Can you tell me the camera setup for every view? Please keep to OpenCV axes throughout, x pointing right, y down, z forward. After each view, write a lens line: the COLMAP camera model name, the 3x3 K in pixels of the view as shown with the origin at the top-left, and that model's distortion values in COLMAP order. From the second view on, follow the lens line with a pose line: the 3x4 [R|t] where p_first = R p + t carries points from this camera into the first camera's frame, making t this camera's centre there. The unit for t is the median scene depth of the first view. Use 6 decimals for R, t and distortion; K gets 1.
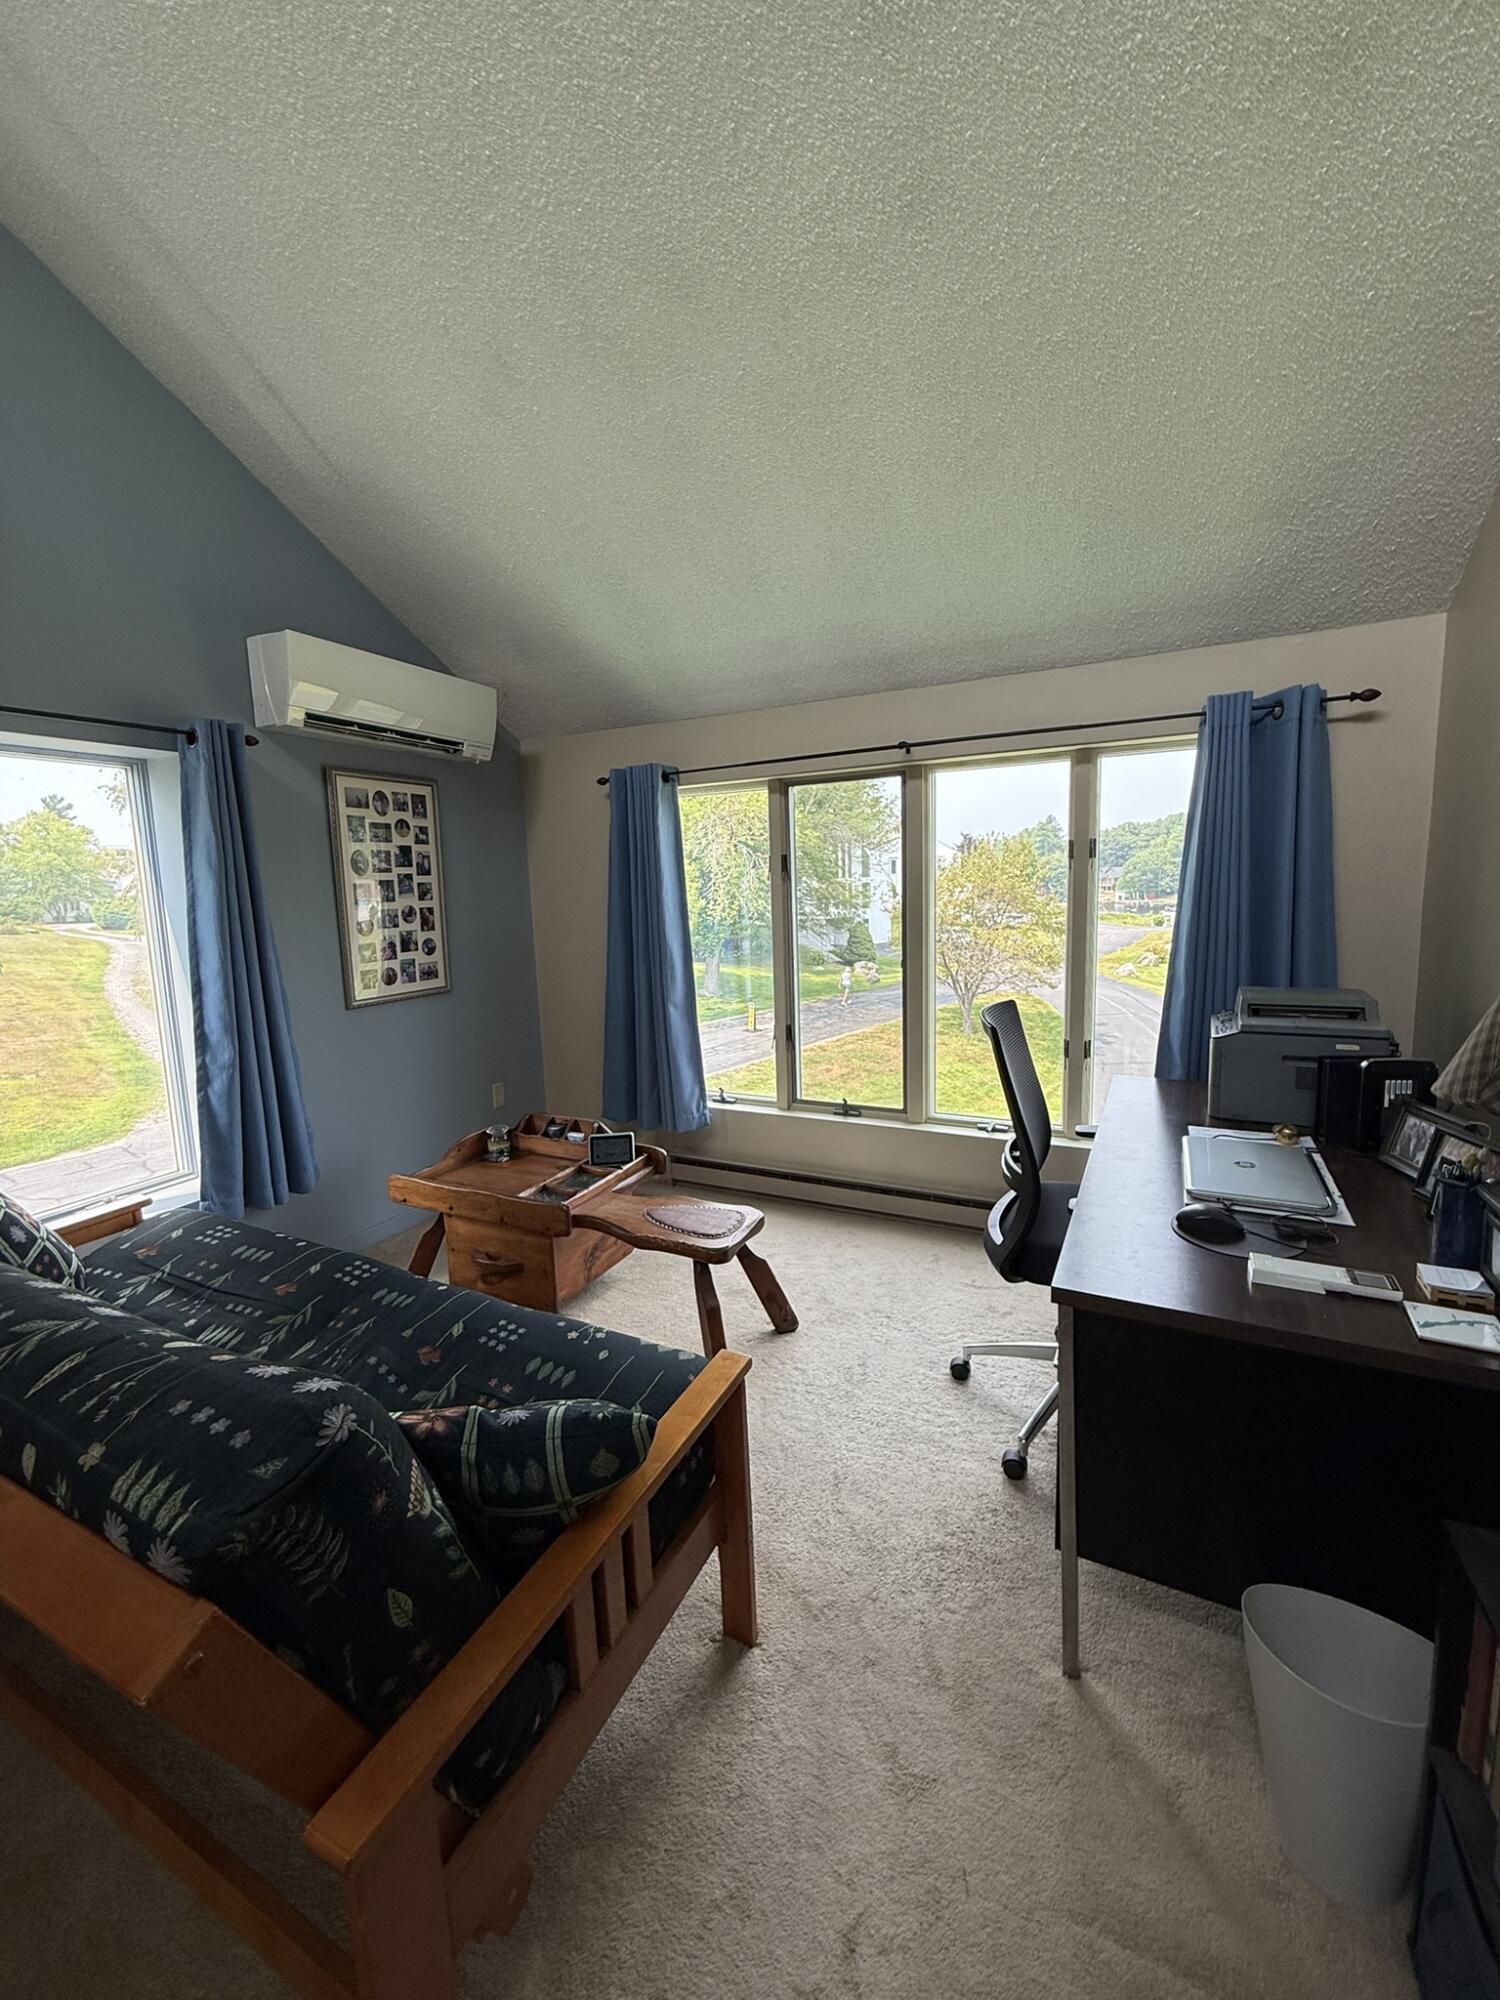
lens RADIAL K [[802.2, 0, 752.1], [0, 802.2, 988.1], [0, 0, 1]] dist [0.002549, 0.000313]
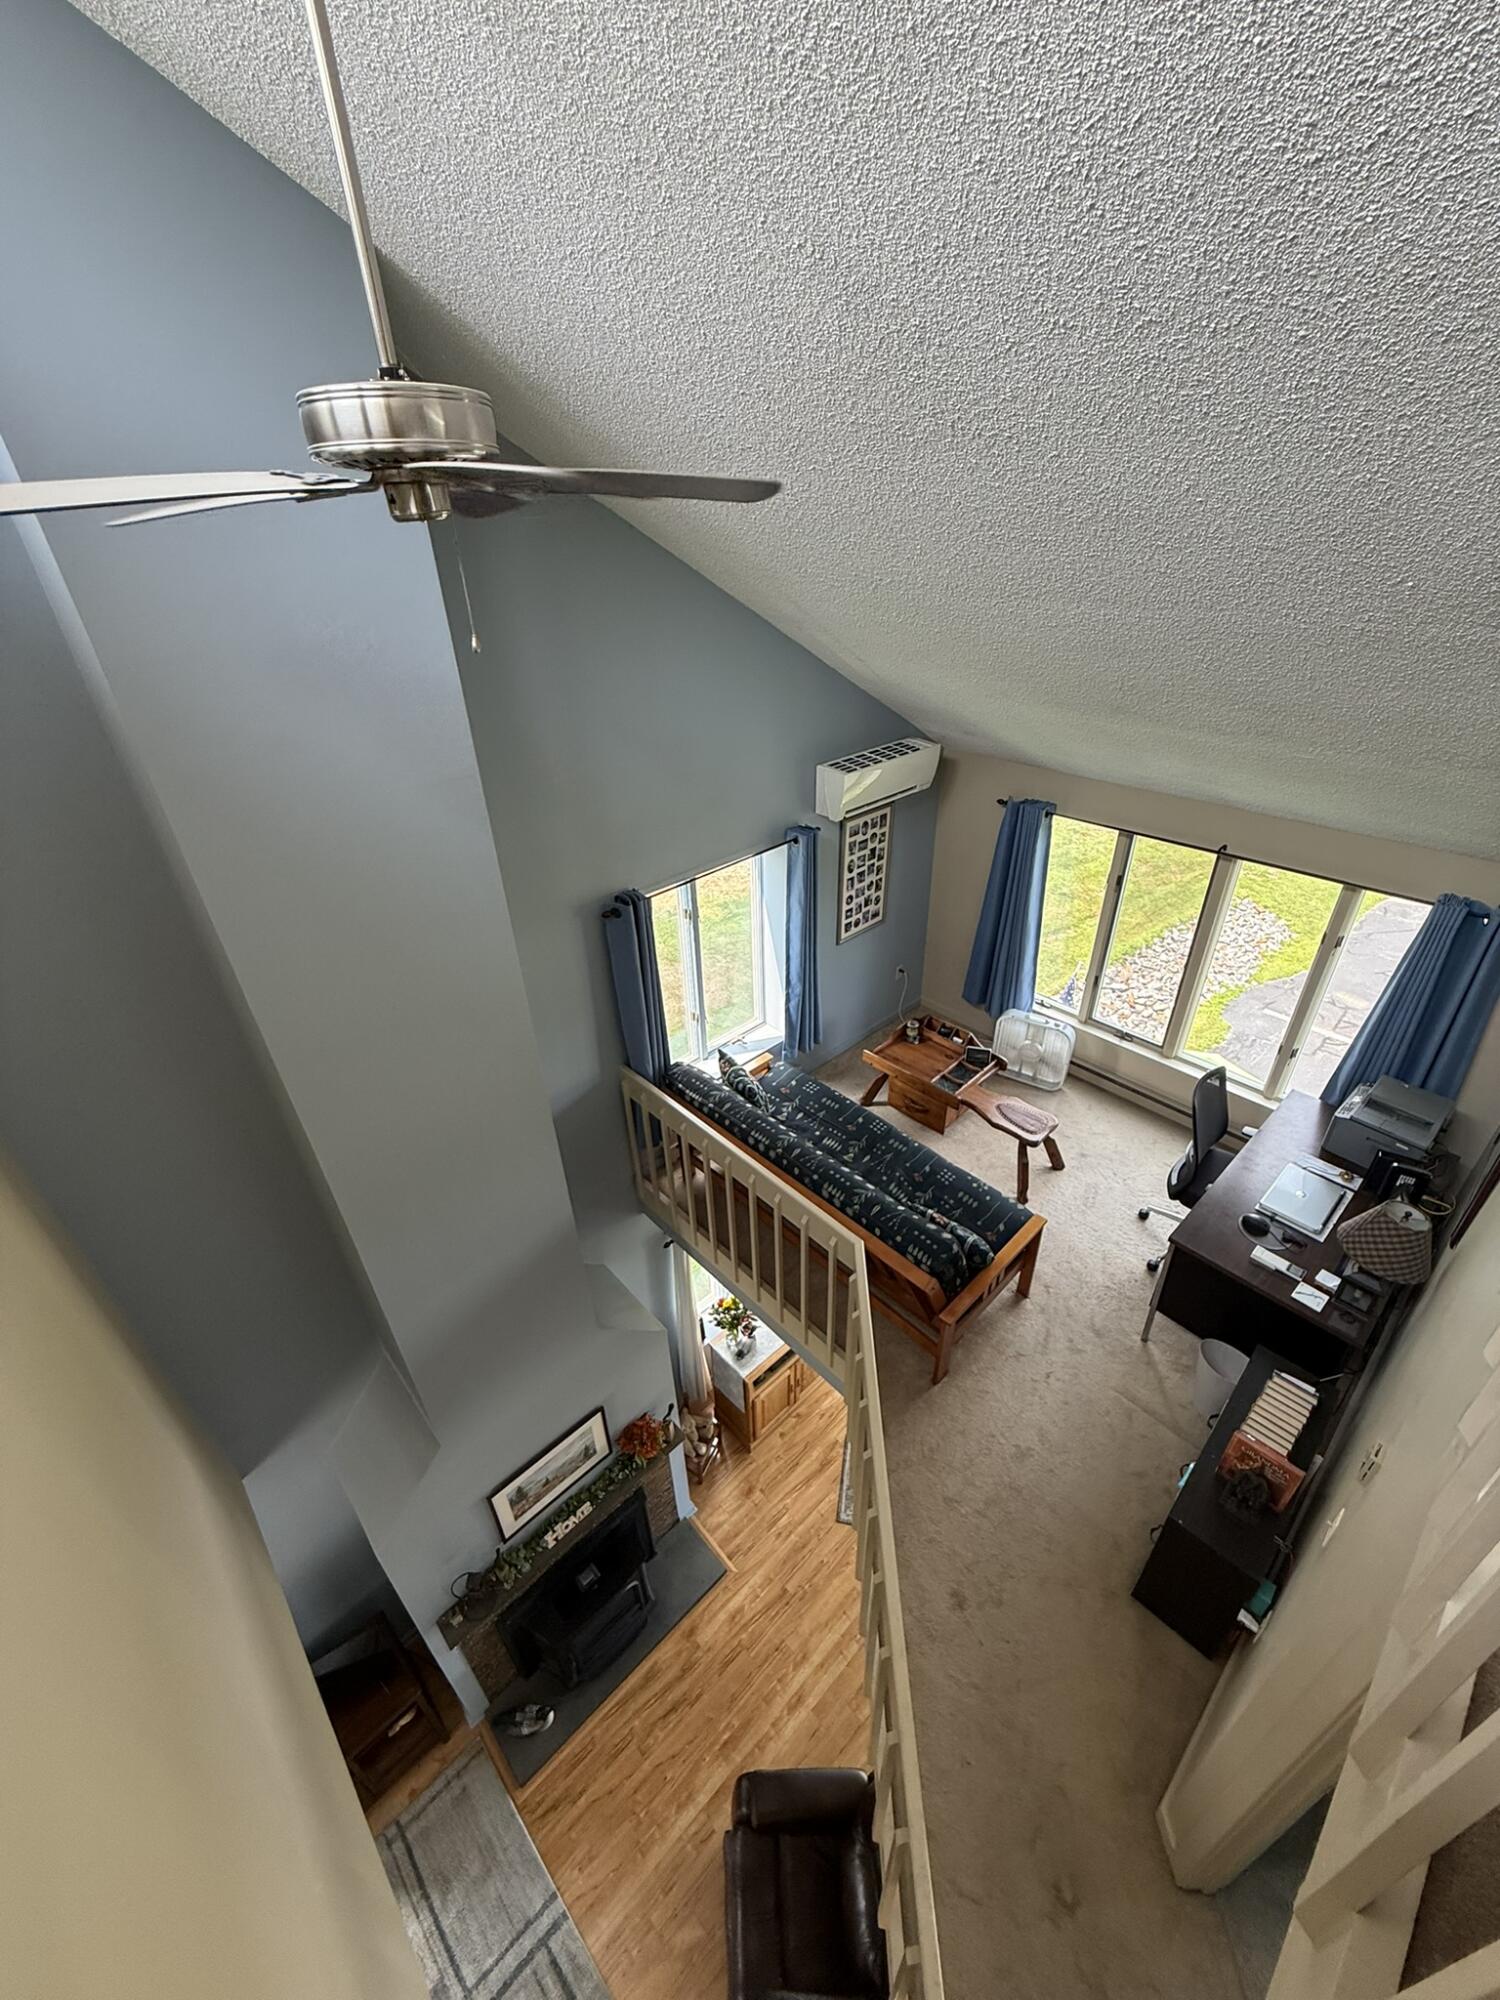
lens RADIAL K [[802.2, 0, 752.6], [0, 802.2, 996.2], [0, 0, 1]] dist [0.002549, 0.000313]
pose [[0.937276, 0.187020, -0.294173, -0.128940], [-0.045723, 0.902564, 0.428122, -0.622504], [0.345577, -0.387818, 0.854502, -0.638008]]
